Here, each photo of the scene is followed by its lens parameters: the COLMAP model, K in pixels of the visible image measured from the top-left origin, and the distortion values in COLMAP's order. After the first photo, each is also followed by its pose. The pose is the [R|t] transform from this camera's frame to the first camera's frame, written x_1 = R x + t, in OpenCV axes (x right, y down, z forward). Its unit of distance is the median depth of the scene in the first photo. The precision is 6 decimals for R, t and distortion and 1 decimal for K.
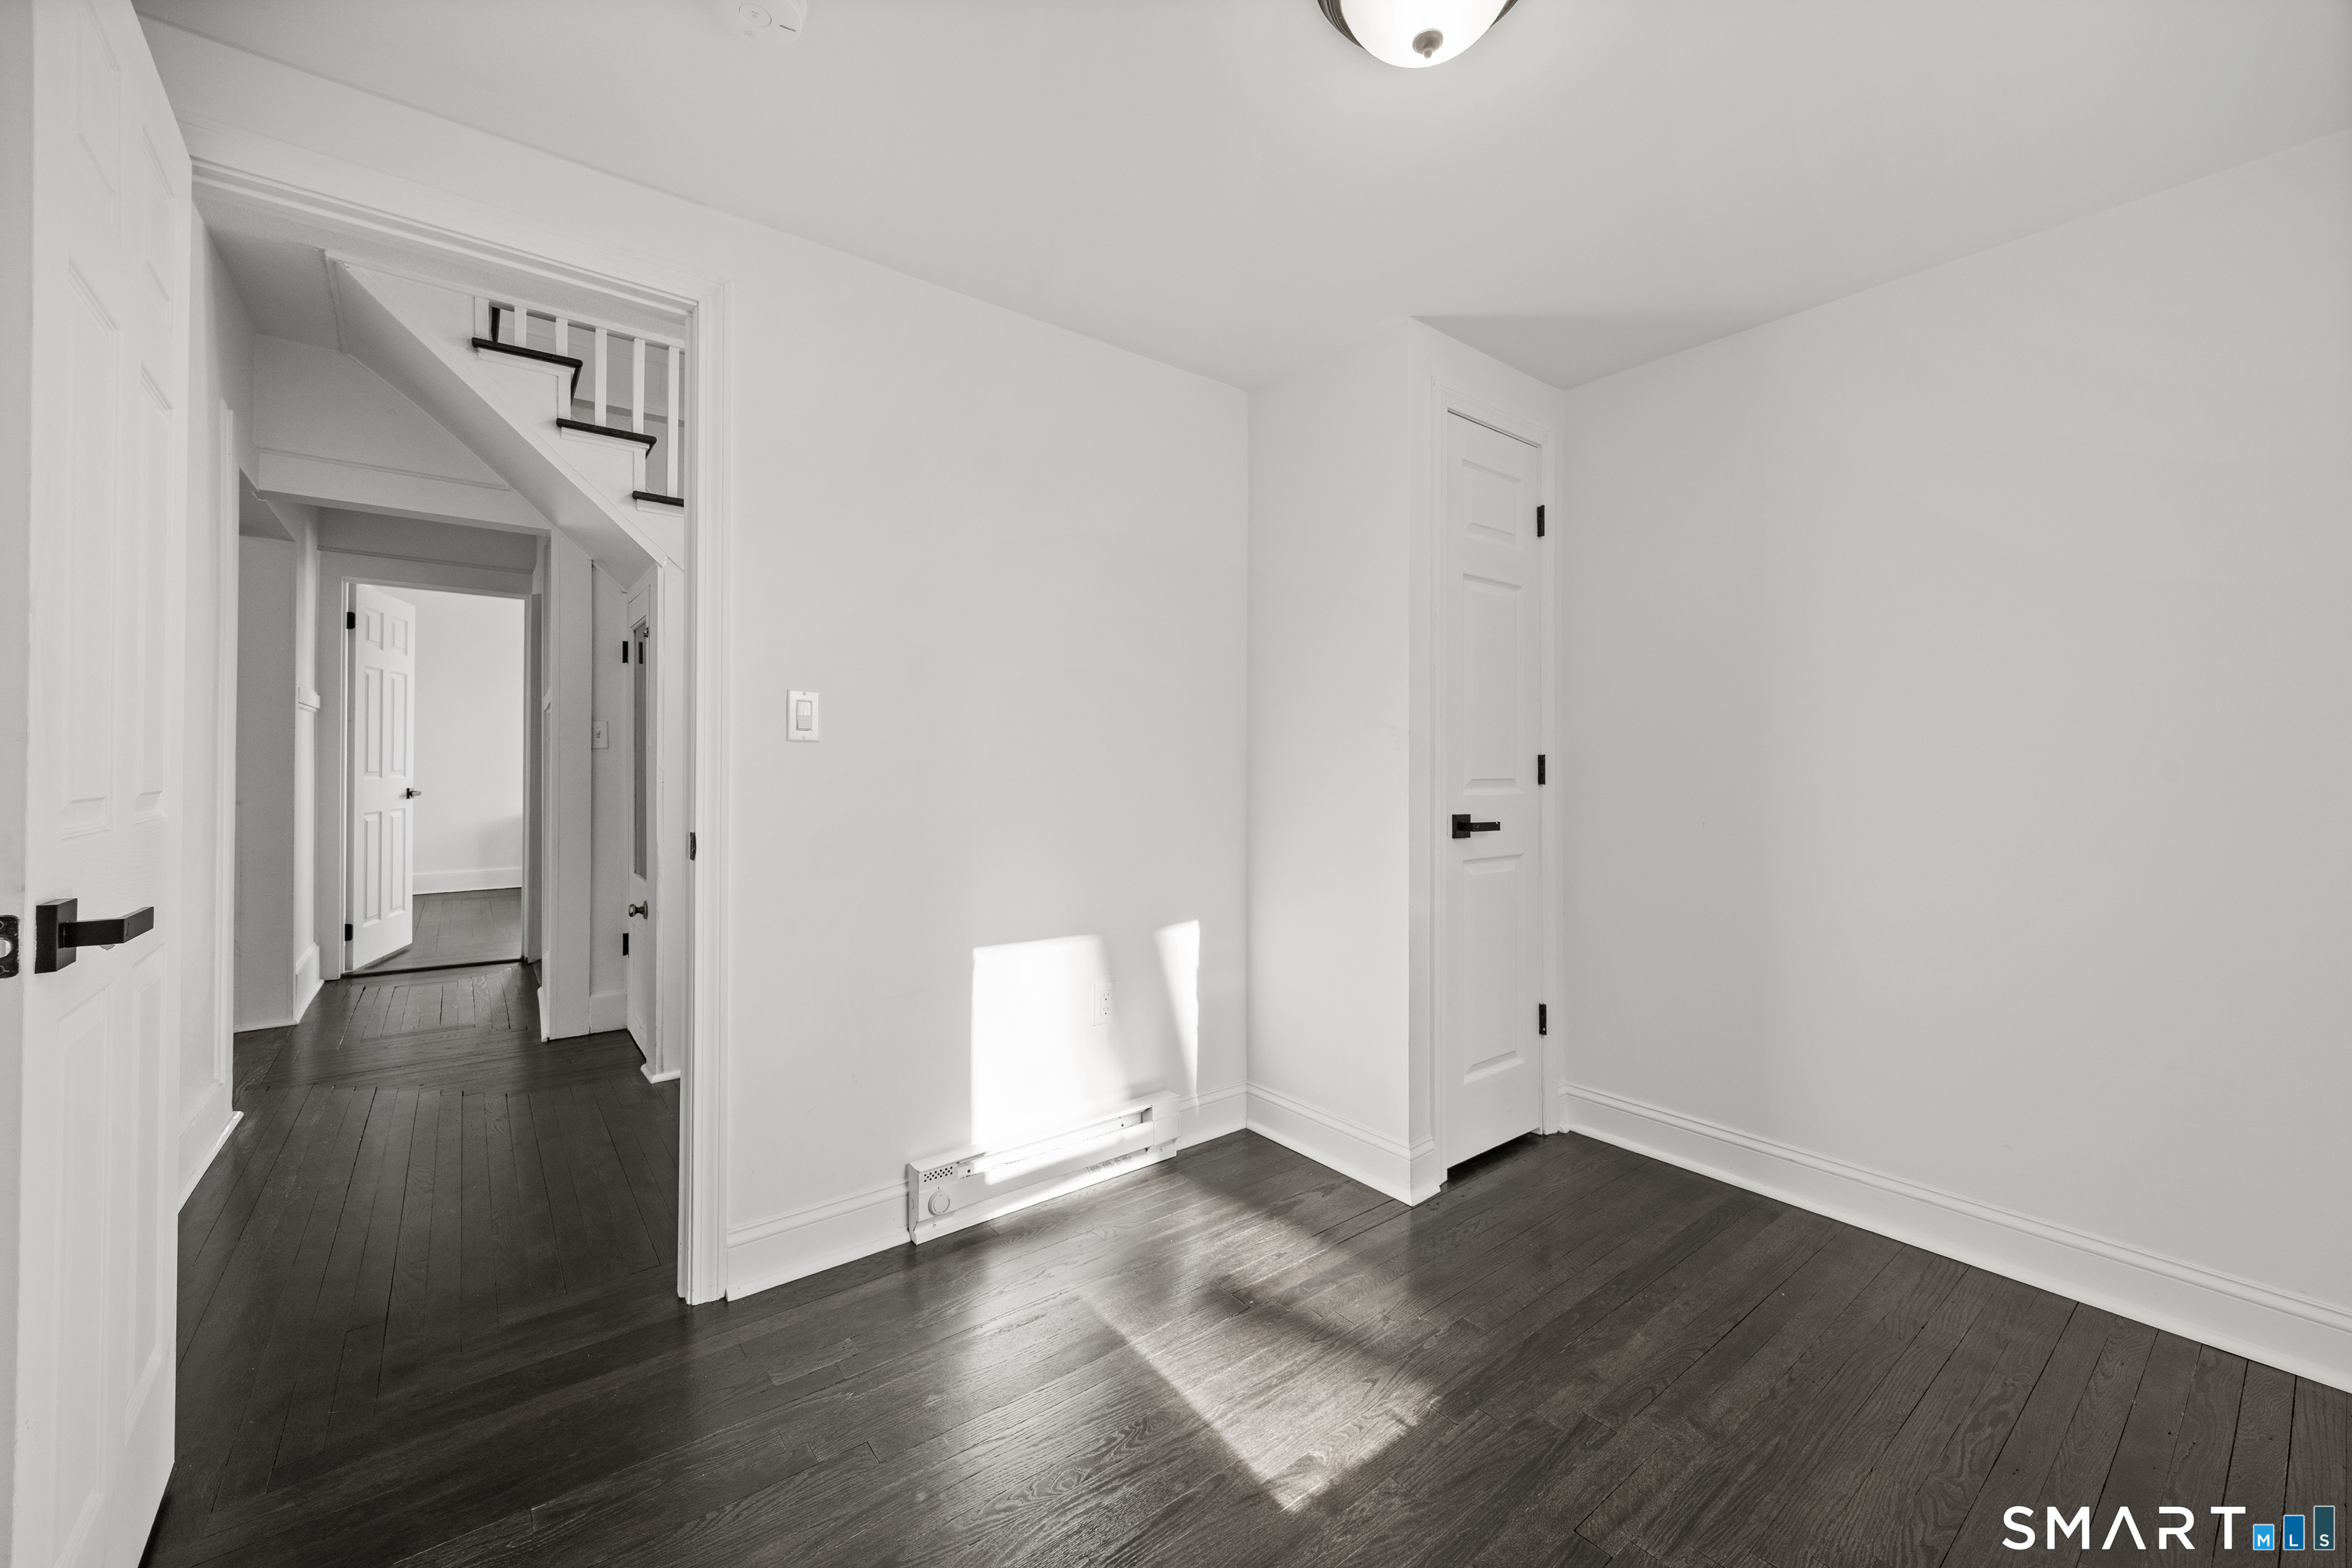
lens RADIAL K [[920.0, 0, 1180.5], [0, 920.0, 766.4], [0, 0, 1]] dist [-0.000589, 0.000034]
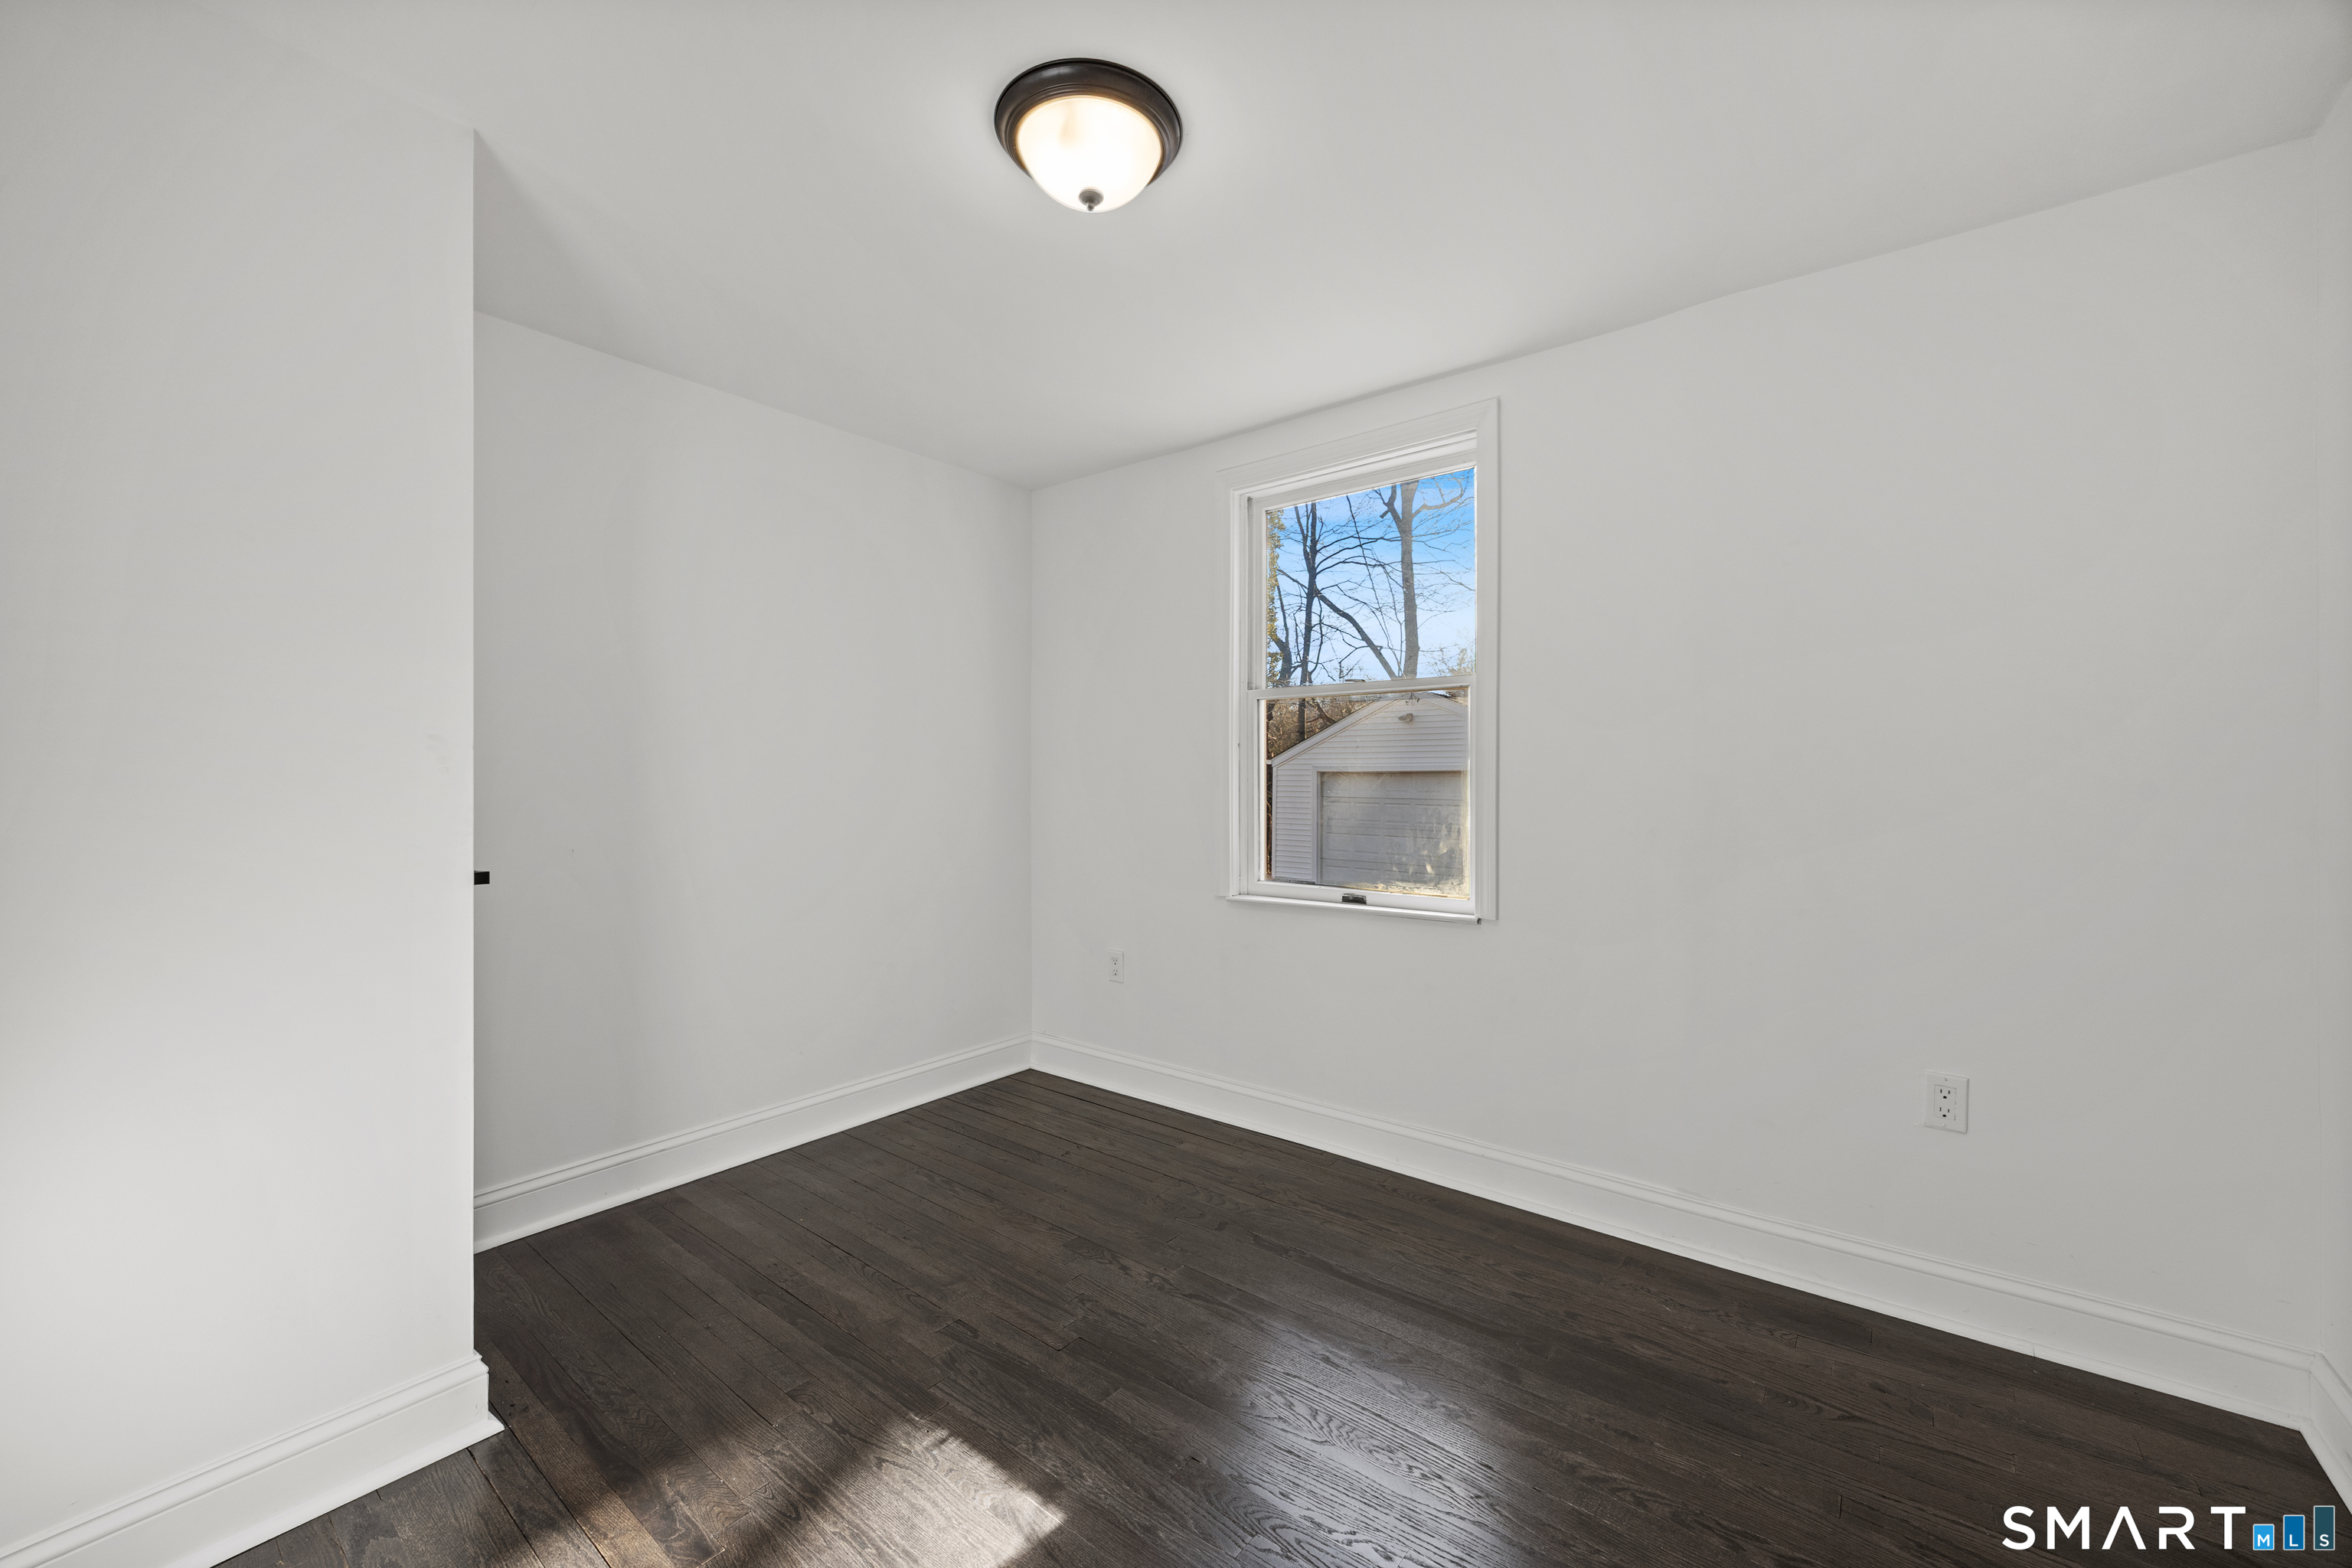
lens RADIAL K [[920.0, 0, 1177.7], [0, 920.0, 781.8], [0, 0, 1]] dist [-0.000589, 0.000034]
pose [[-0.245792, -0.004893, 0.969310, -0.789631], [0.003332, 0.999977, 0.005892, -0.019271], [-0.969317, 0.004678, -0.245770, 0.977860]]
